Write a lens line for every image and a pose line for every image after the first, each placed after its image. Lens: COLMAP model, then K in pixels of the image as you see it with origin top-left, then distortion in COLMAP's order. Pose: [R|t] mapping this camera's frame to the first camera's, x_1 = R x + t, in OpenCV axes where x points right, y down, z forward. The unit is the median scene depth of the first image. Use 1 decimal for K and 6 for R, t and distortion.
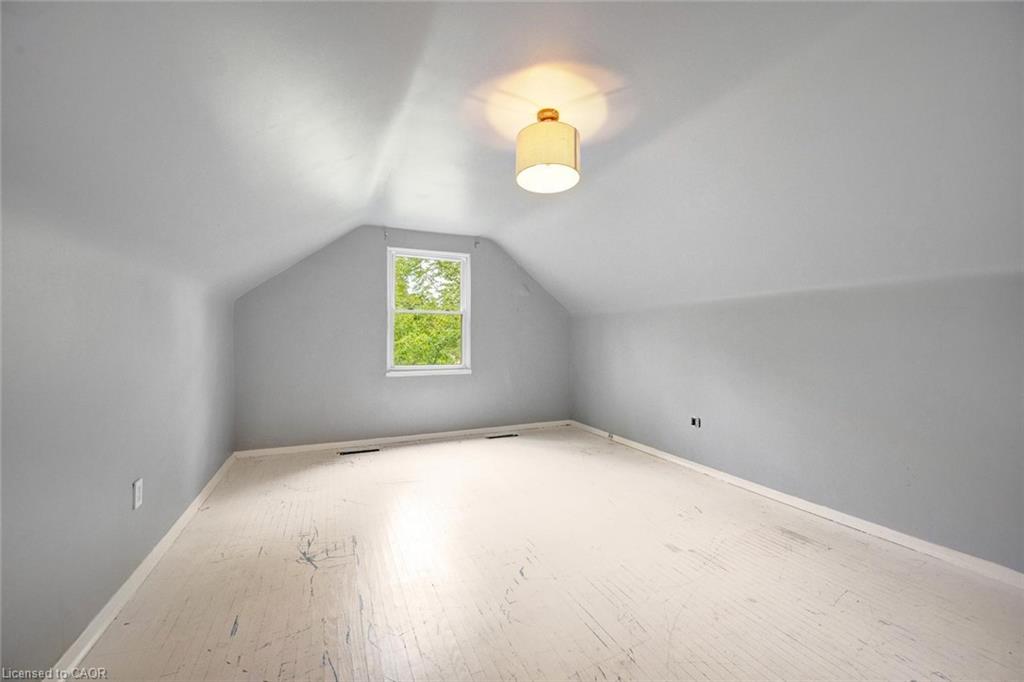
lens RADIAL K [[402.5, 0, 497.5], [0, 402.5, 338.7], [0, 0, 1]] dist [0.001066, -0.000371]
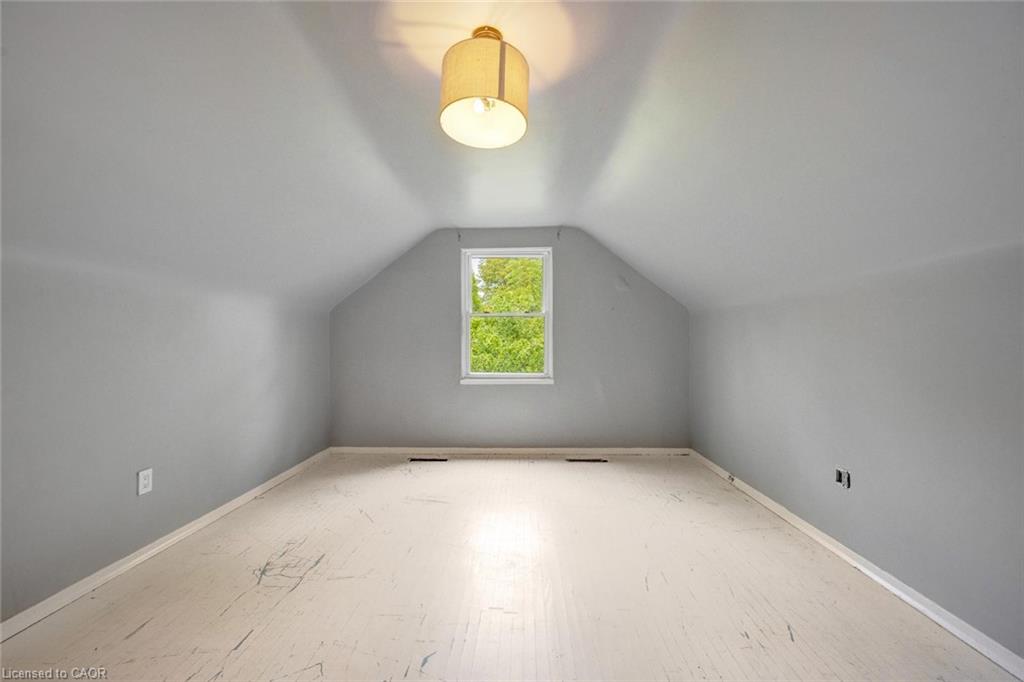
lens RADIAL K [[402.5, 0, 510.0], [0, 402.5, 342.1], [0, 0, 1]] dist [0.001066, -0.000371]
pose [[0.902154, -0.008469, -0.431332, 0.241439], [0.006822, 0.999962, -0.005366, 0.000104], [0.431361, 0.001898, 0.902178, 0.183319]]
